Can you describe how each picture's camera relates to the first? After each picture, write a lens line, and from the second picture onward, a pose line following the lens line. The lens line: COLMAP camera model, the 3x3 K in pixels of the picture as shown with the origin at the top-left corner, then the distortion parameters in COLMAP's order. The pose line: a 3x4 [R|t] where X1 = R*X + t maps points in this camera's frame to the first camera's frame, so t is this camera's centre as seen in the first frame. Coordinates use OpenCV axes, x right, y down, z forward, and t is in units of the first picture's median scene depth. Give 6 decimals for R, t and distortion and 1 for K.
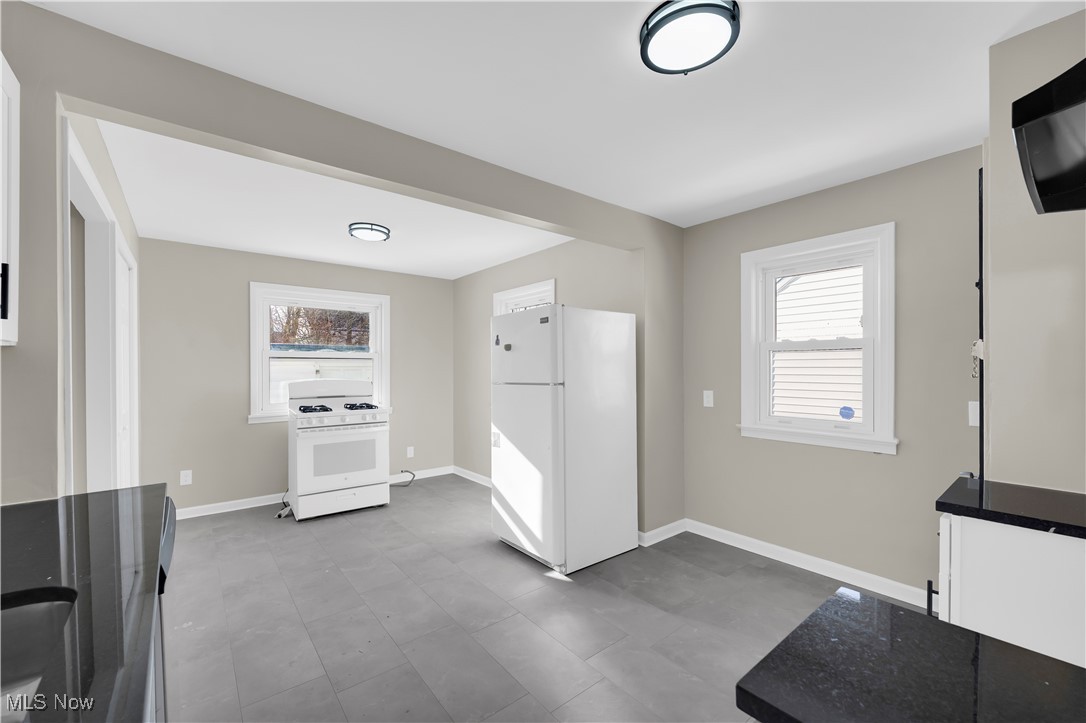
lens RADIAL K [[435.6, 0, 544.2], [0, 435.6, 365.5], [0, 0, 1]] dist [-0.002966, 0.000244]
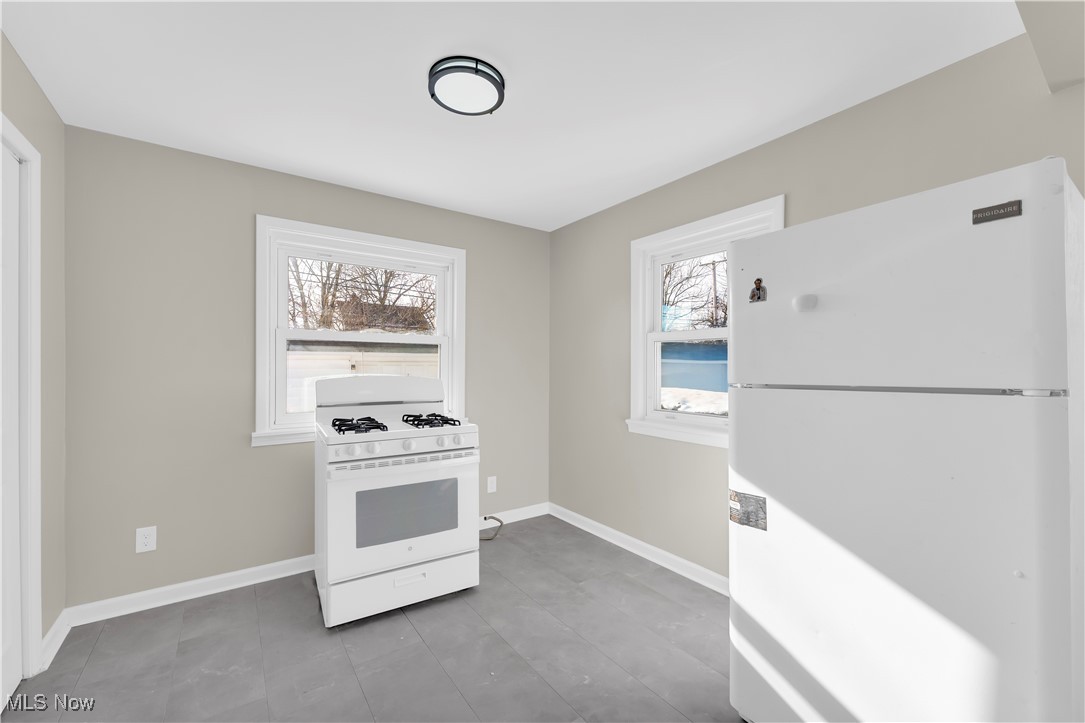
lens RADIAL K [[435.2, 0, 540.8], [0, 435.2, 363.8], [0, 0, 1]] dist [-0.002966, 0.000244]
pose [[0.997834, 0.006259, -0.065485, -0.241301], [-0.006291, 0.999980, -0.000280, 0.015702], [0.065482, 0.000692, 0.997853, 0.428253]]
